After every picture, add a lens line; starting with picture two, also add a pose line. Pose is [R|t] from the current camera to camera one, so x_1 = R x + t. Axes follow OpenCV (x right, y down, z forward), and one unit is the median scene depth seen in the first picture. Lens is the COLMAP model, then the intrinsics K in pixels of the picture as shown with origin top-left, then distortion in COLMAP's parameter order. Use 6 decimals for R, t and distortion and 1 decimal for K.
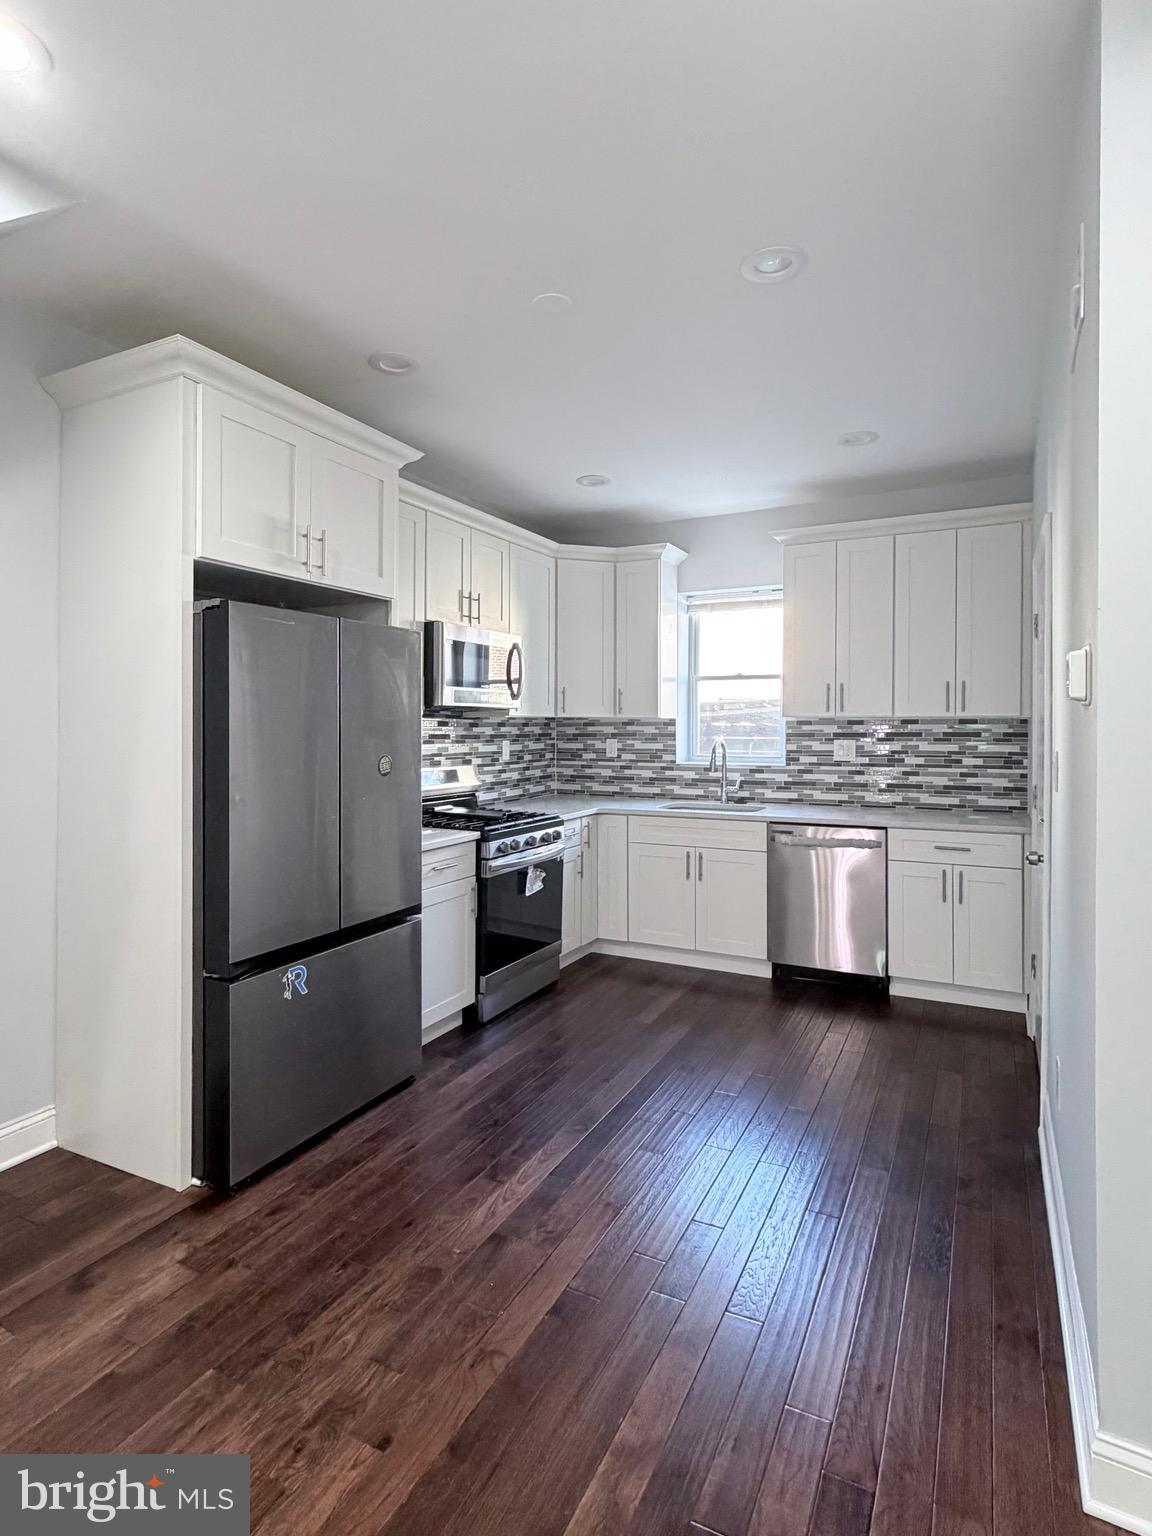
lens RADIAL K [[807.7, 0, 574.7], [0, 807.7, 737.2], [0, 0, 1]] dist [-0.002043, 0.010795]
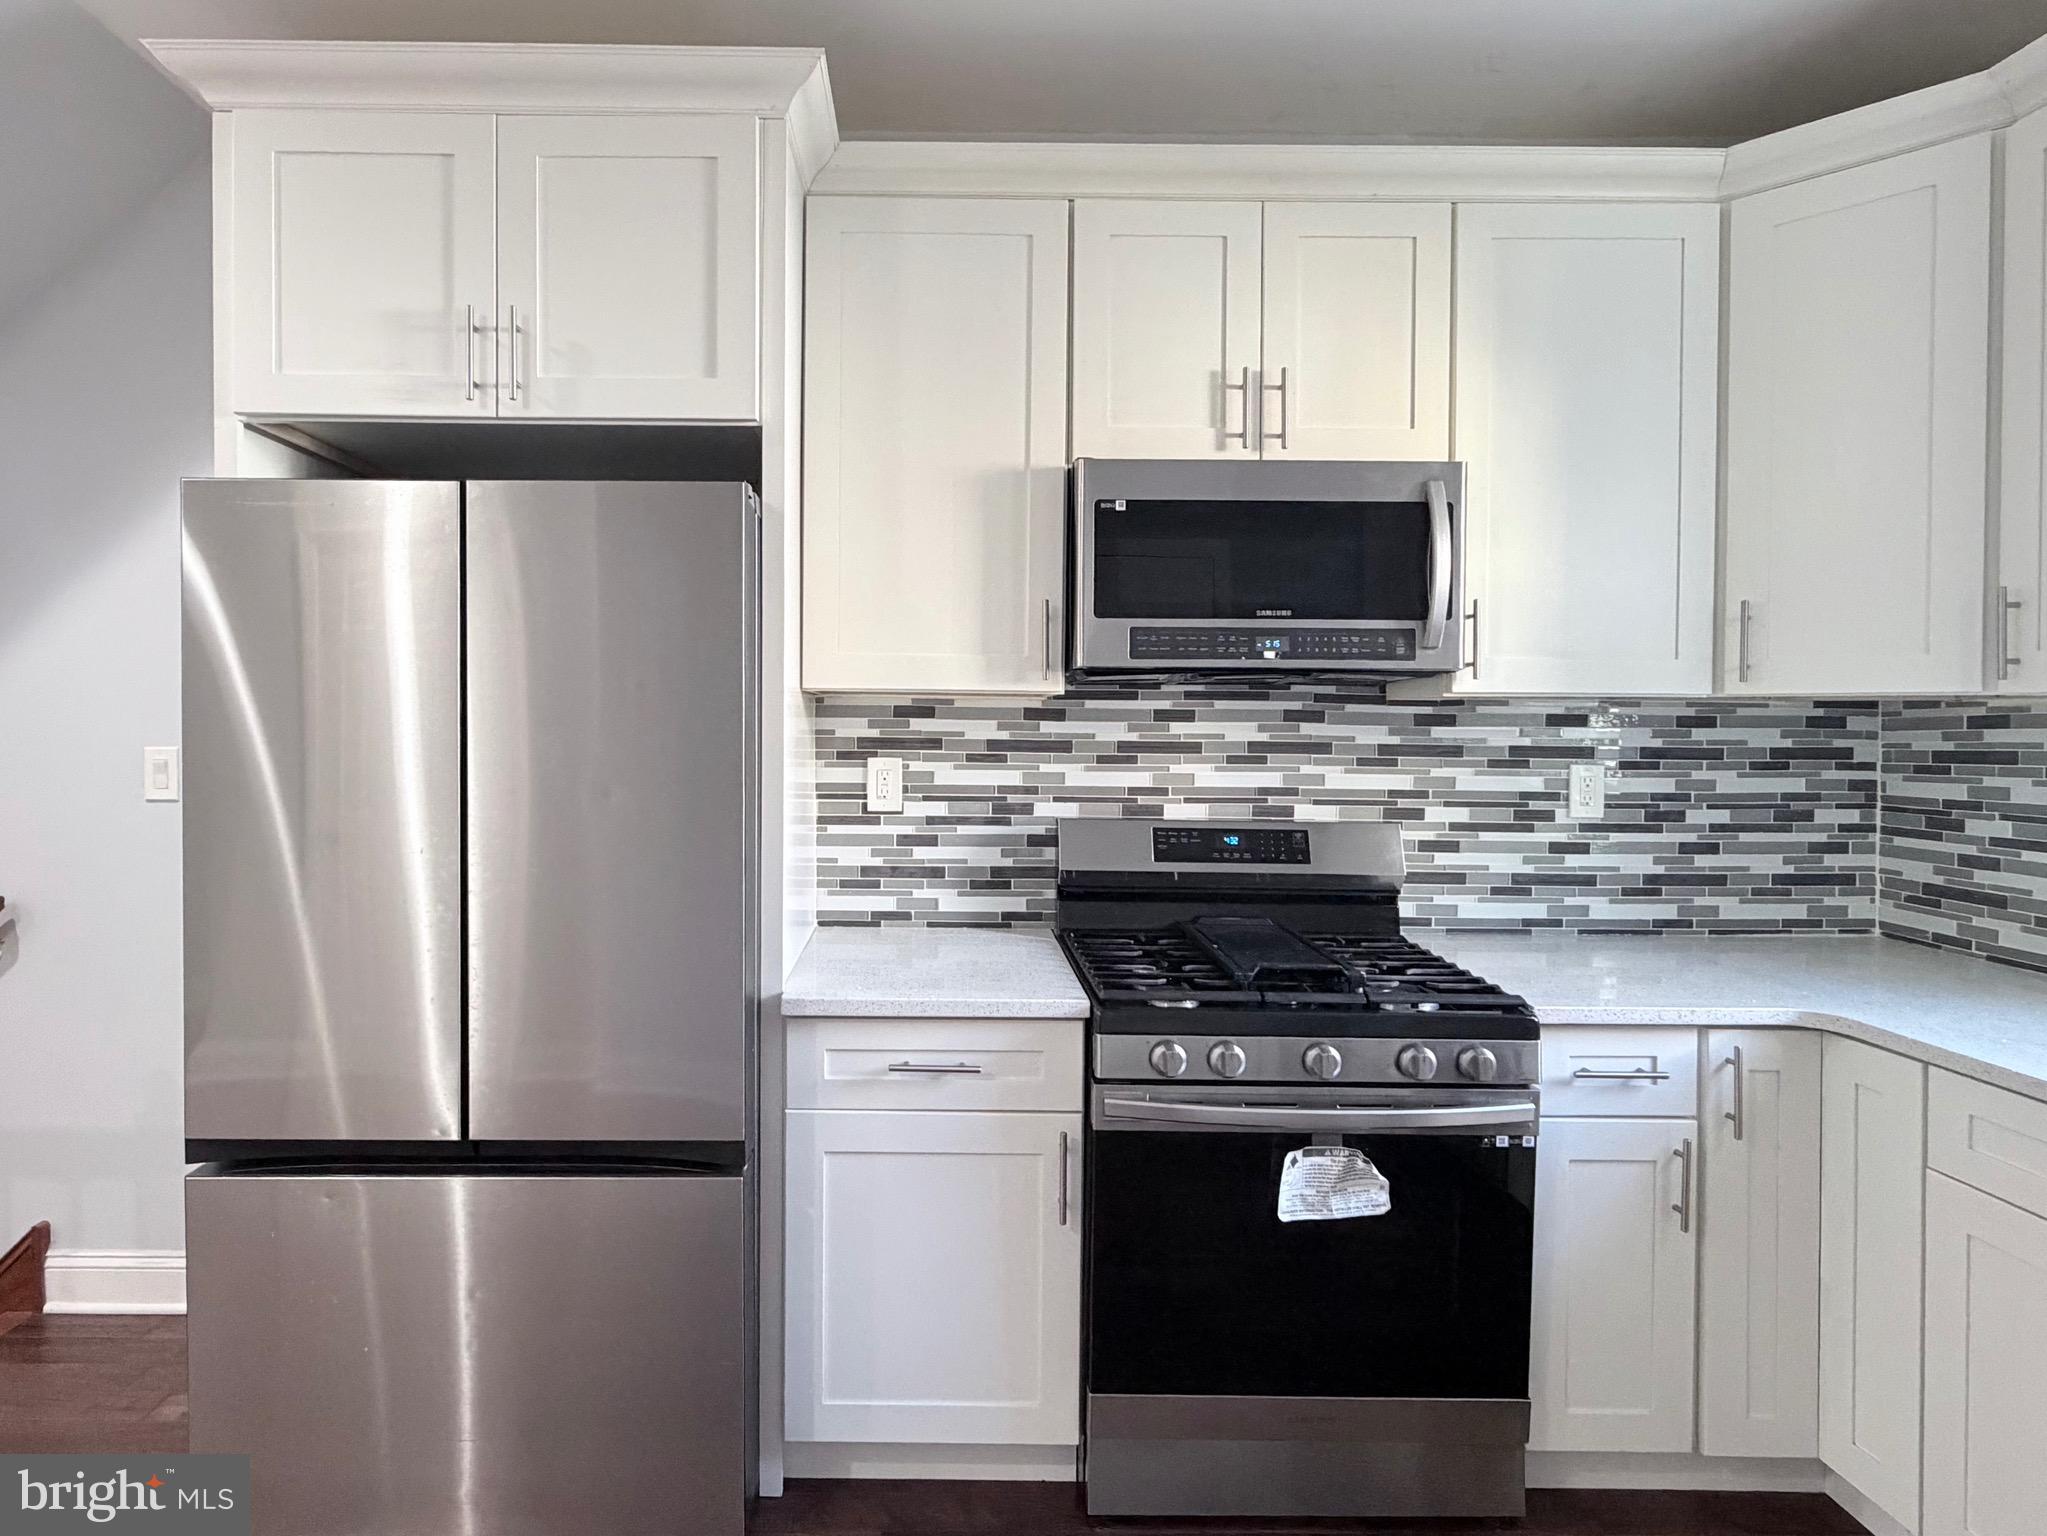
lens RADIAL K [[1111.6, 0, 925.0], [0, 1111.6, 739.0], [0, 0, 1]] dist [-0.000181, 0.000995]
pose [[0.457332, 0.014351, -0.889180, 0.237690], [-0.021728, 0.999752, 0.004961, -0.003431], [0.889031, 0.017051, 0.457530, 0.546736]]
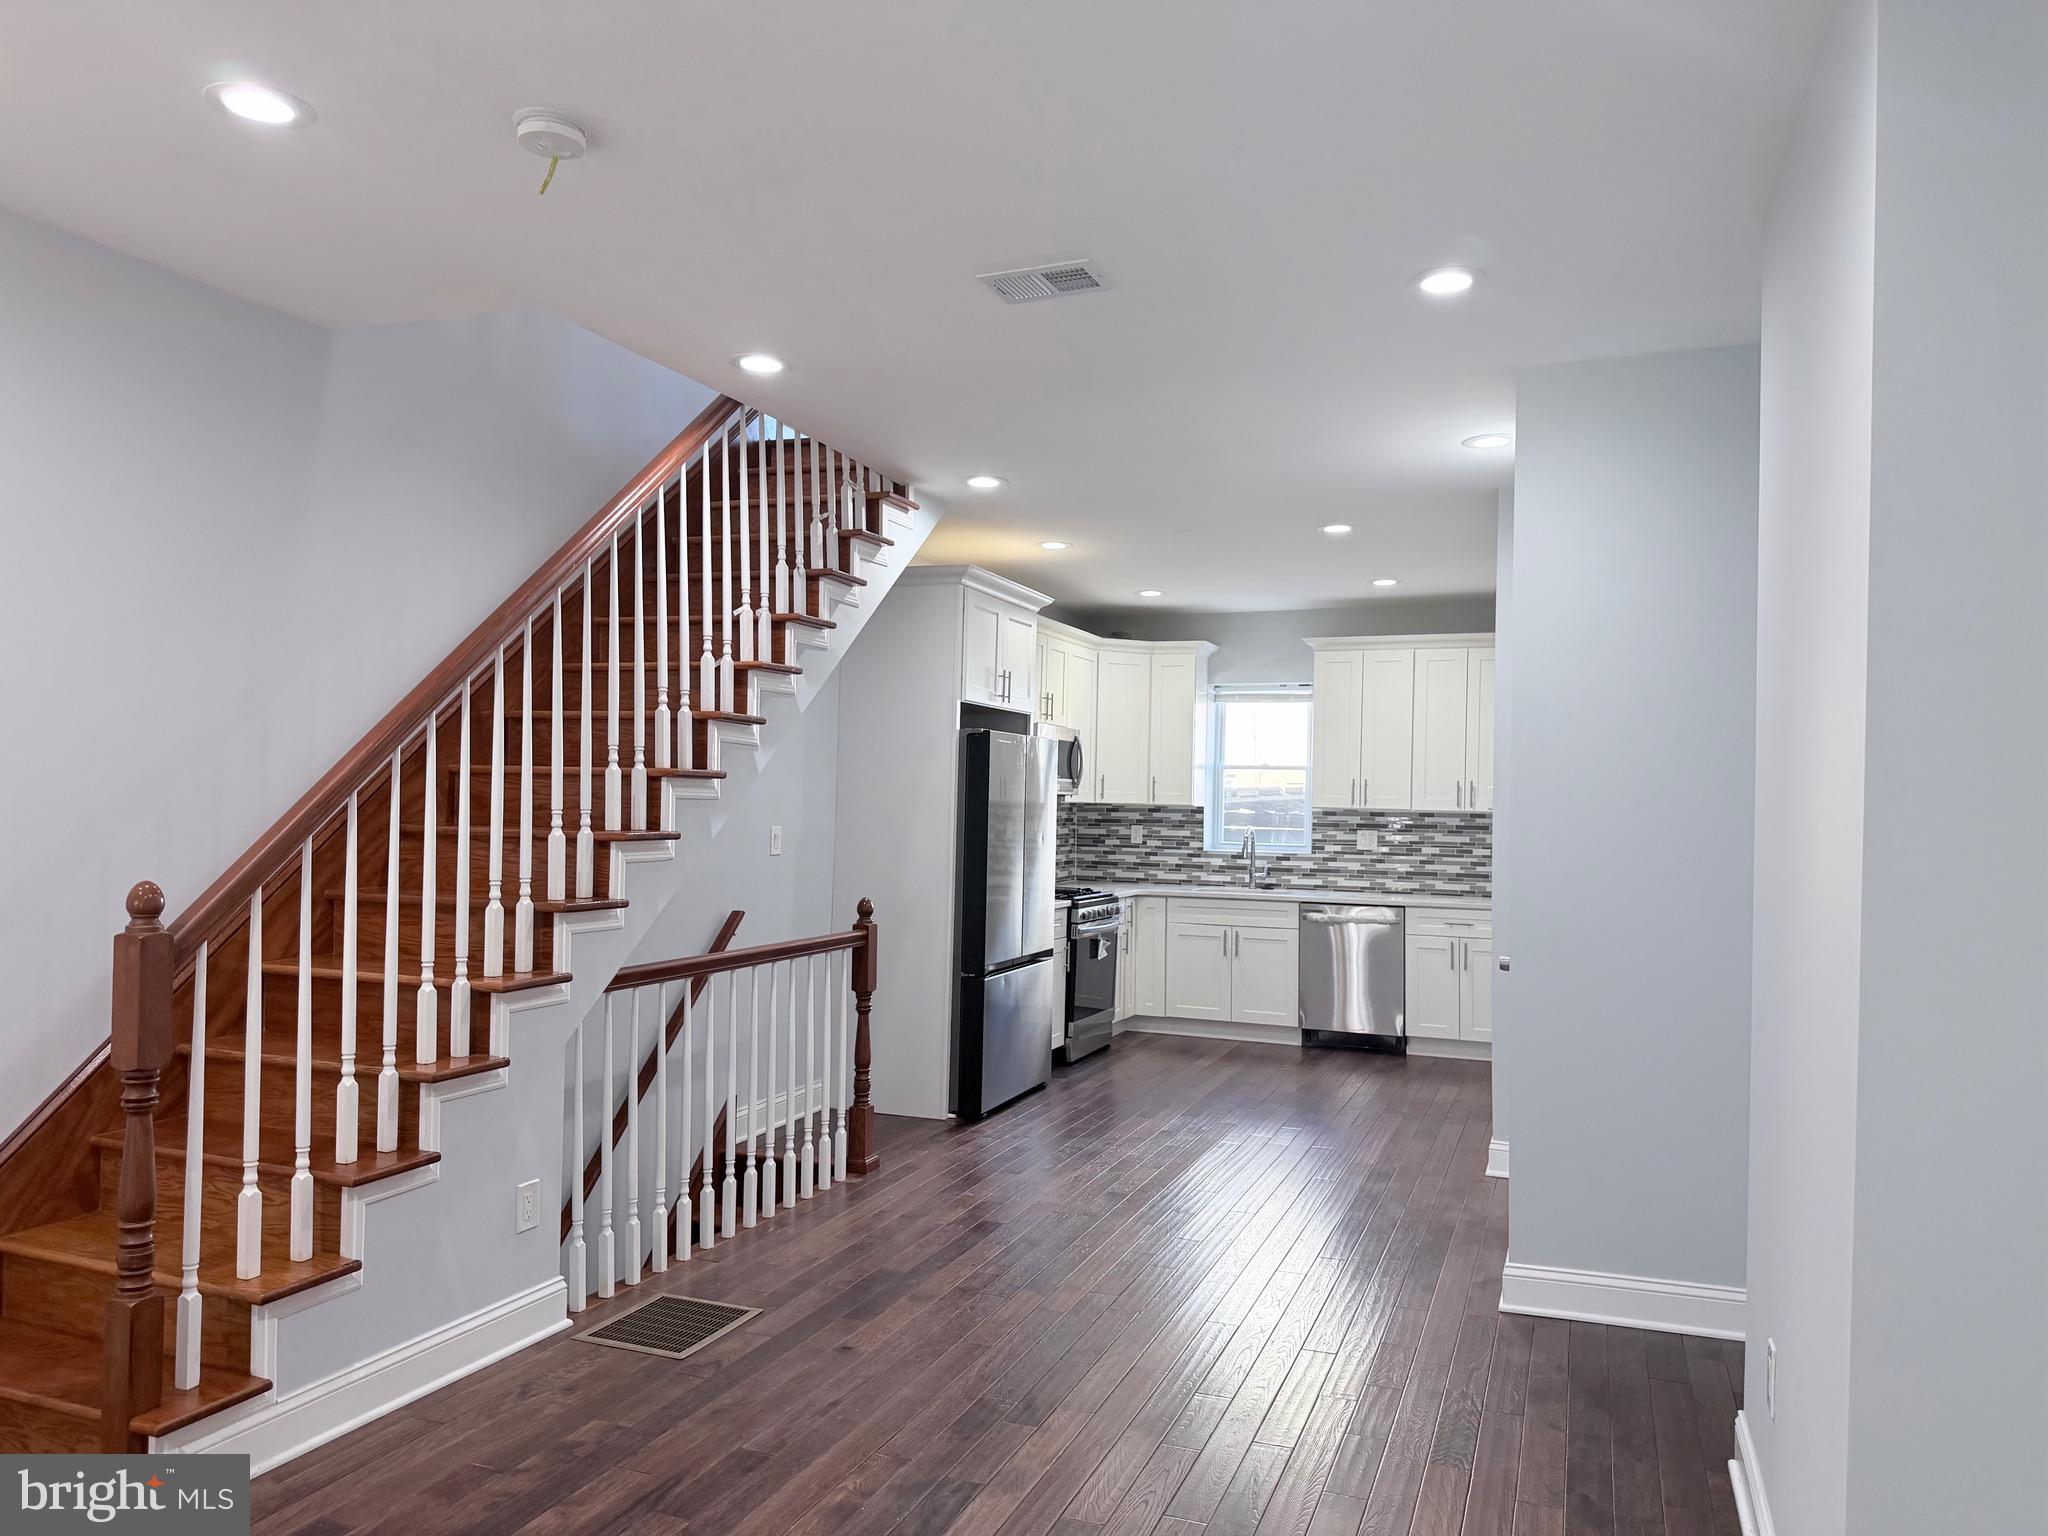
lens RADIAL K [[1422.7, 0, 979.4], [0, 1422.7, 774.2], [0, 0, 1]] dist [0.045185, -0.048052]
pose [[0.997171, 0.021992, 0.071875, -0.320551], [-0.019541, 0.999209, -0.034620, 0.004563], [-0.072579, 0.033117, 0.996813, -0.862886]]
